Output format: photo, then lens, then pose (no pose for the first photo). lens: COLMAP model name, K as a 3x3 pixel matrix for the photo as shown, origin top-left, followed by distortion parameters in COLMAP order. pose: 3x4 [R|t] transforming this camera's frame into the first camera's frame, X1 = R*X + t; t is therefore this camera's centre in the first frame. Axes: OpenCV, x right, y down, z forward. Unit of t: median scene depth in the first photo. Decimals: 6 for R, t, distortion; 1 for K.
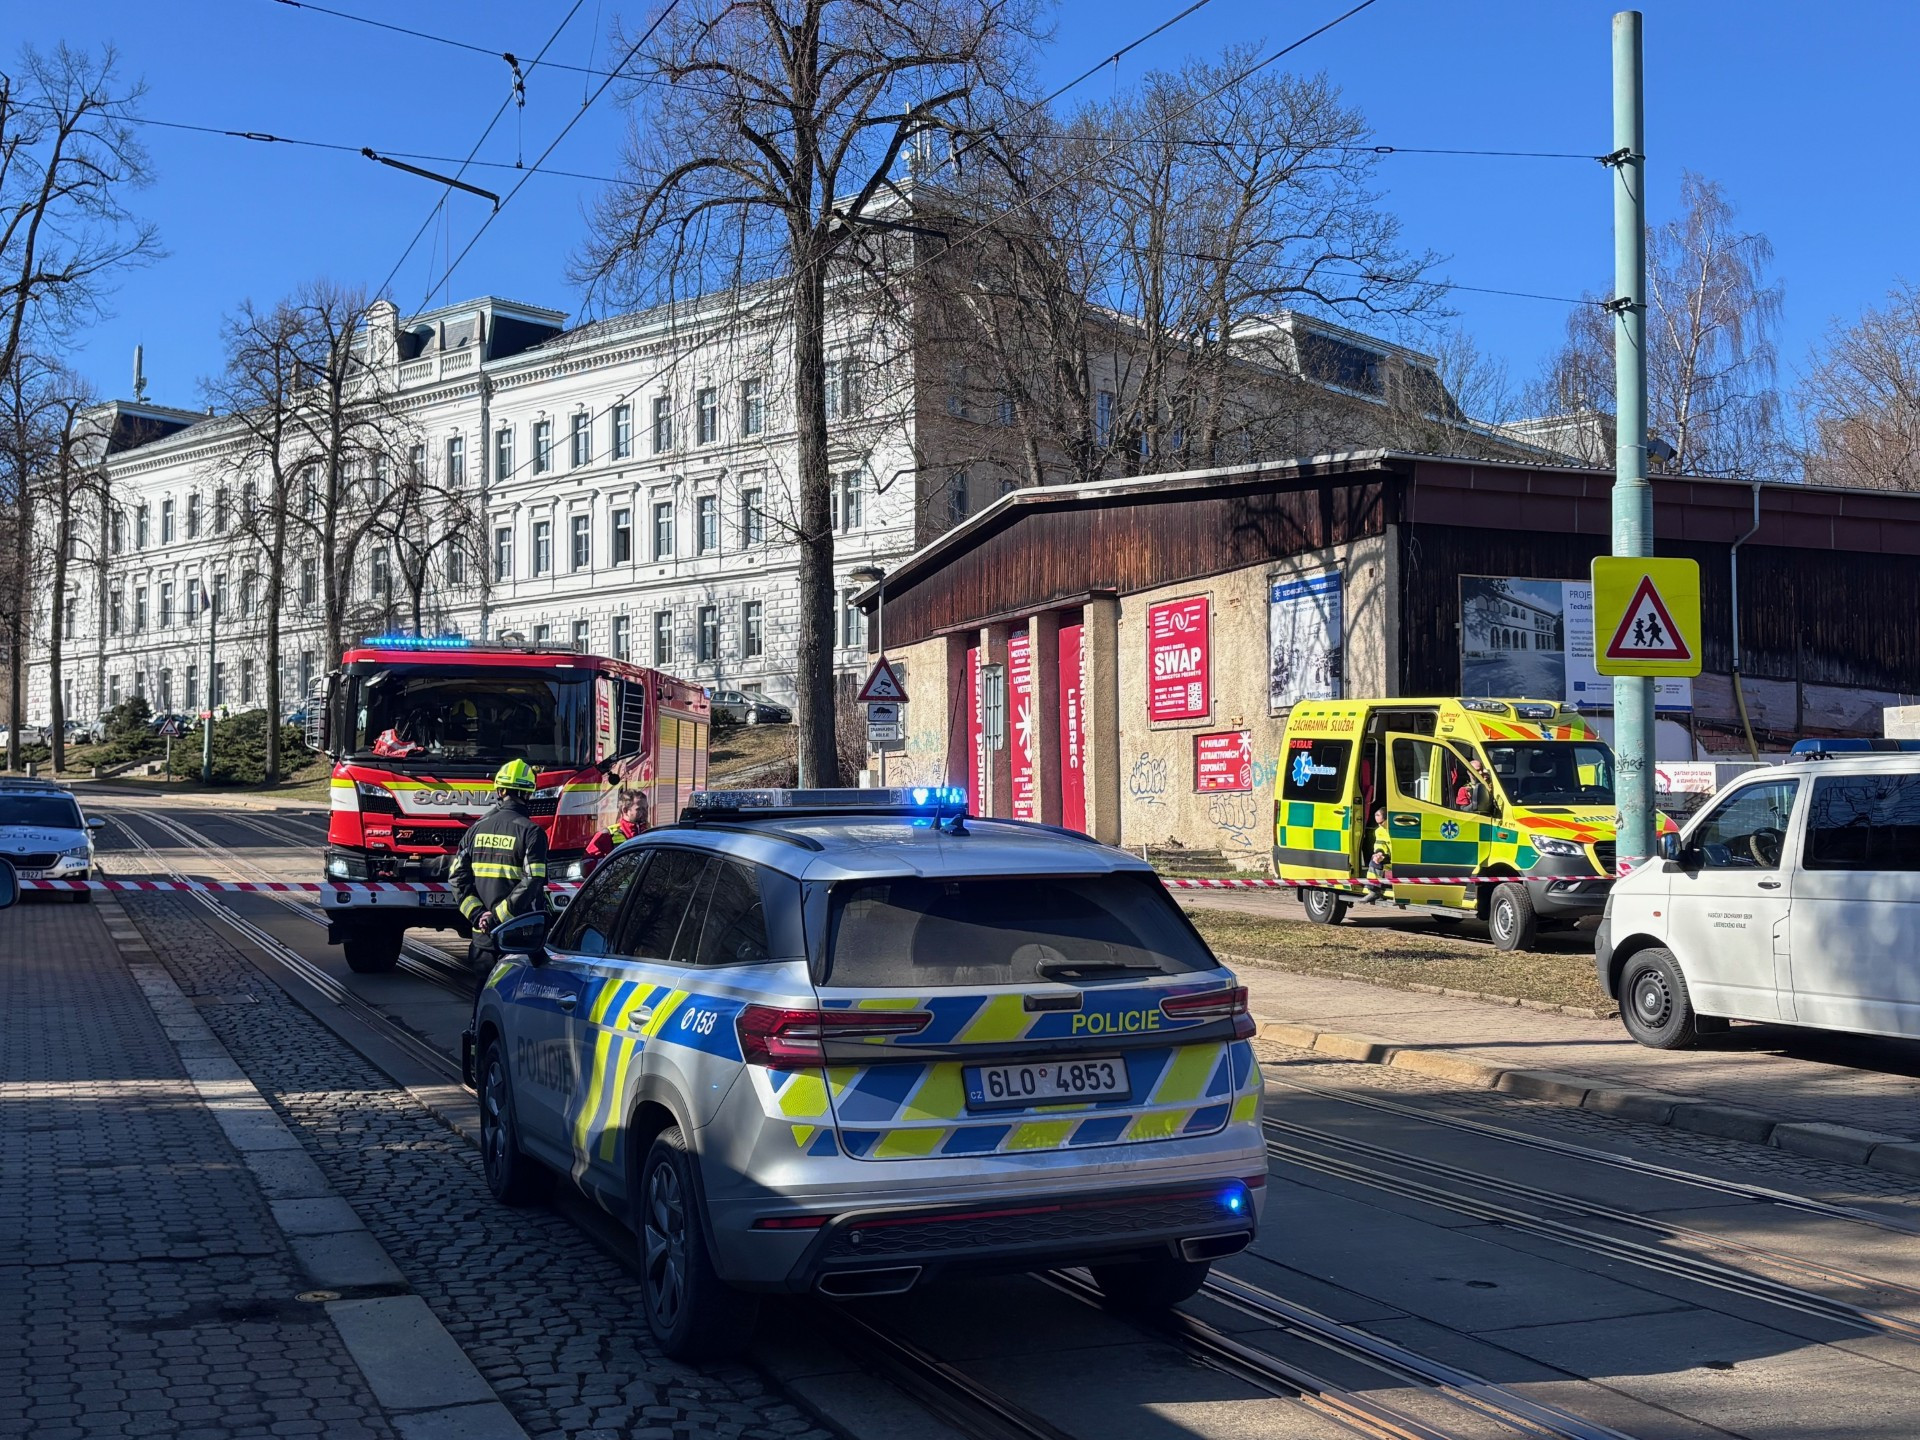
lens RADIAL K [[2116.1, 0, 972.5], [0, 2116.1, 720.0], [0, 0, 1]] dist [0.013460, 0.000000]
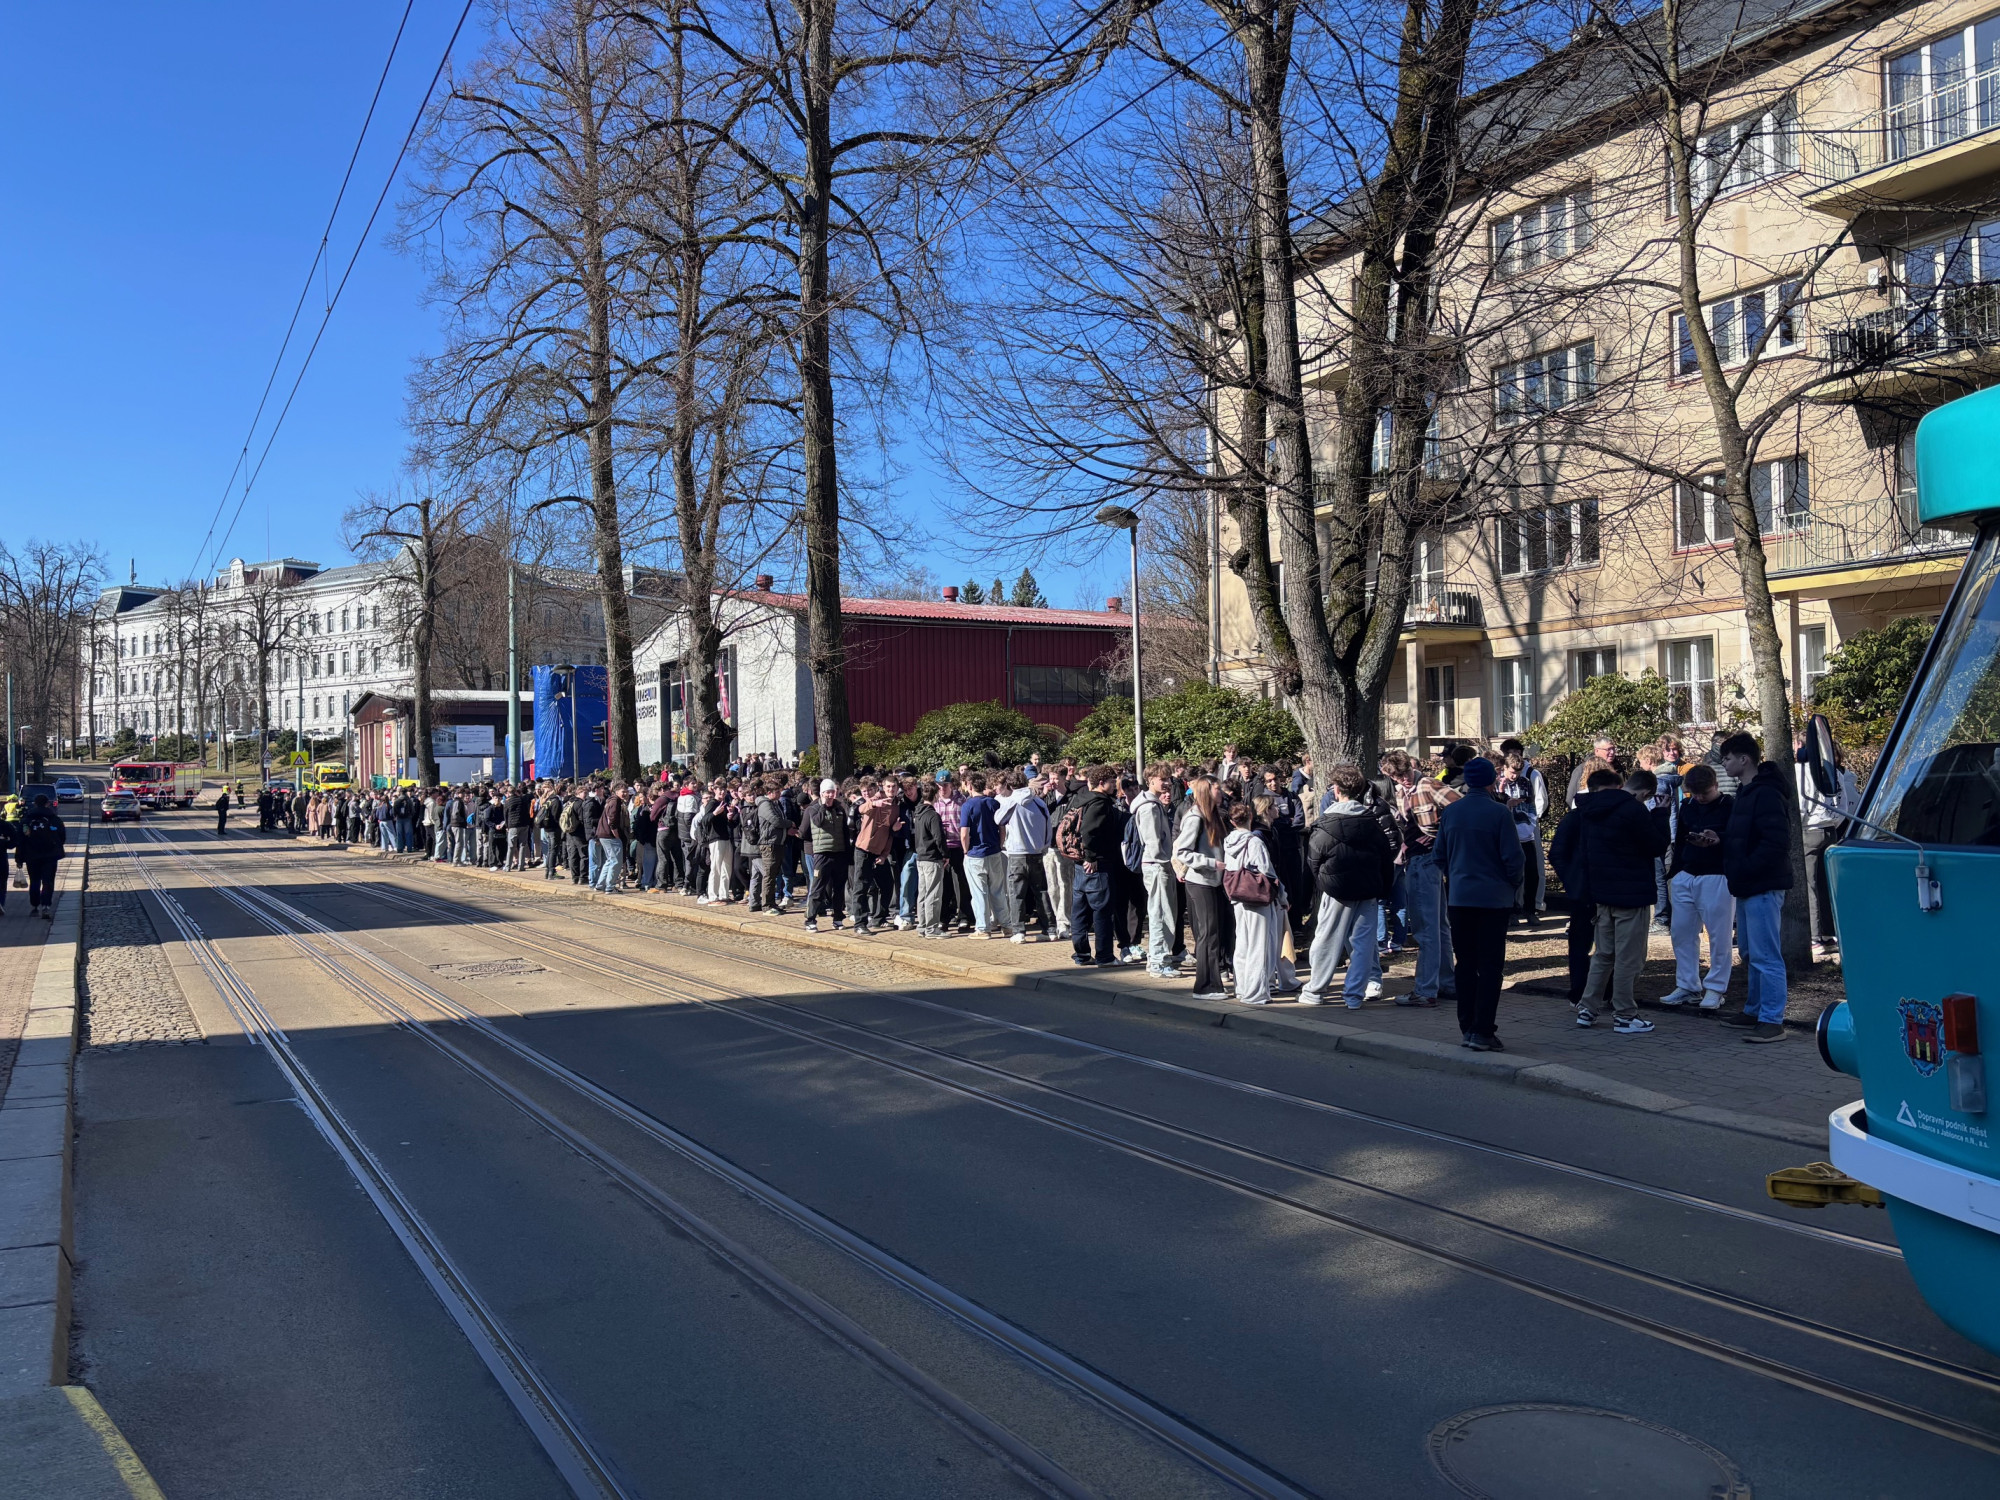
lens RADIAL K [[1465.9, 0, 999.8], [0, 1465.9, 741.8], [0, 0, 1]] dist [0.005452, 0.003664]
pose [[0.991259, -0.008646, 0.131647, 0.391545], [0.004091, 0.999385, 0.034829, -0.052640], [-0.131868, -0.033986, 0.990685, -0.834952]]
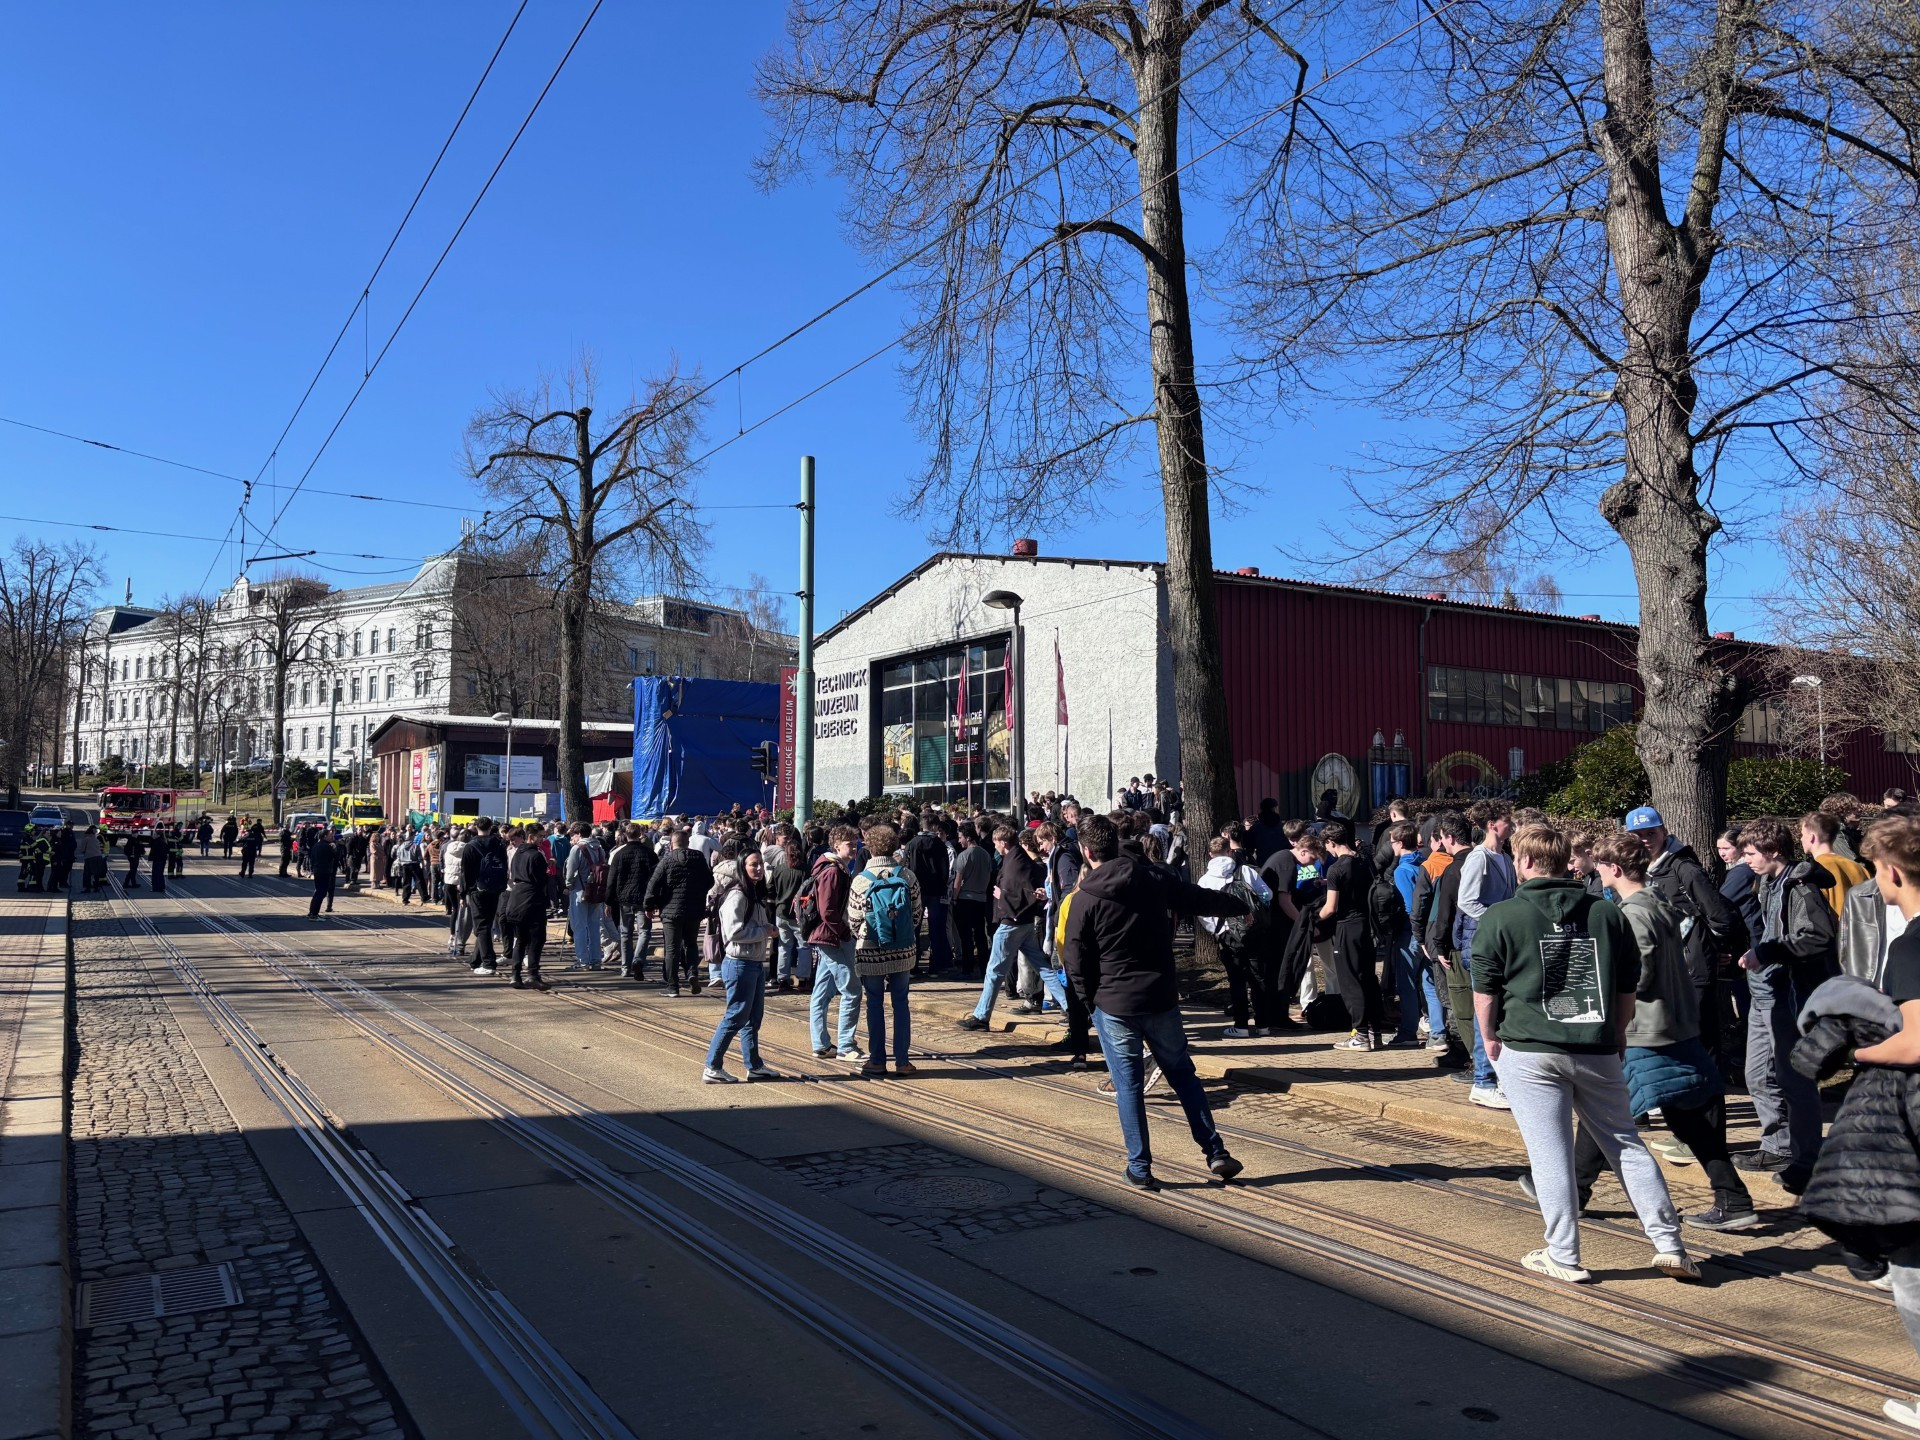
lens RADIAL K [[1407.3, 0, 957.0], [0, 1407.3, 721.7], [0, 0, 1]] dist [0.005452, 0.003664]
pose [[0.990337, 0.021271, 0.137039, 0.293609], [-0.018864, 0.999644, -0.018843, -0.037421], [-0.137391, 0.016075, 0.990386, -0.622073]]
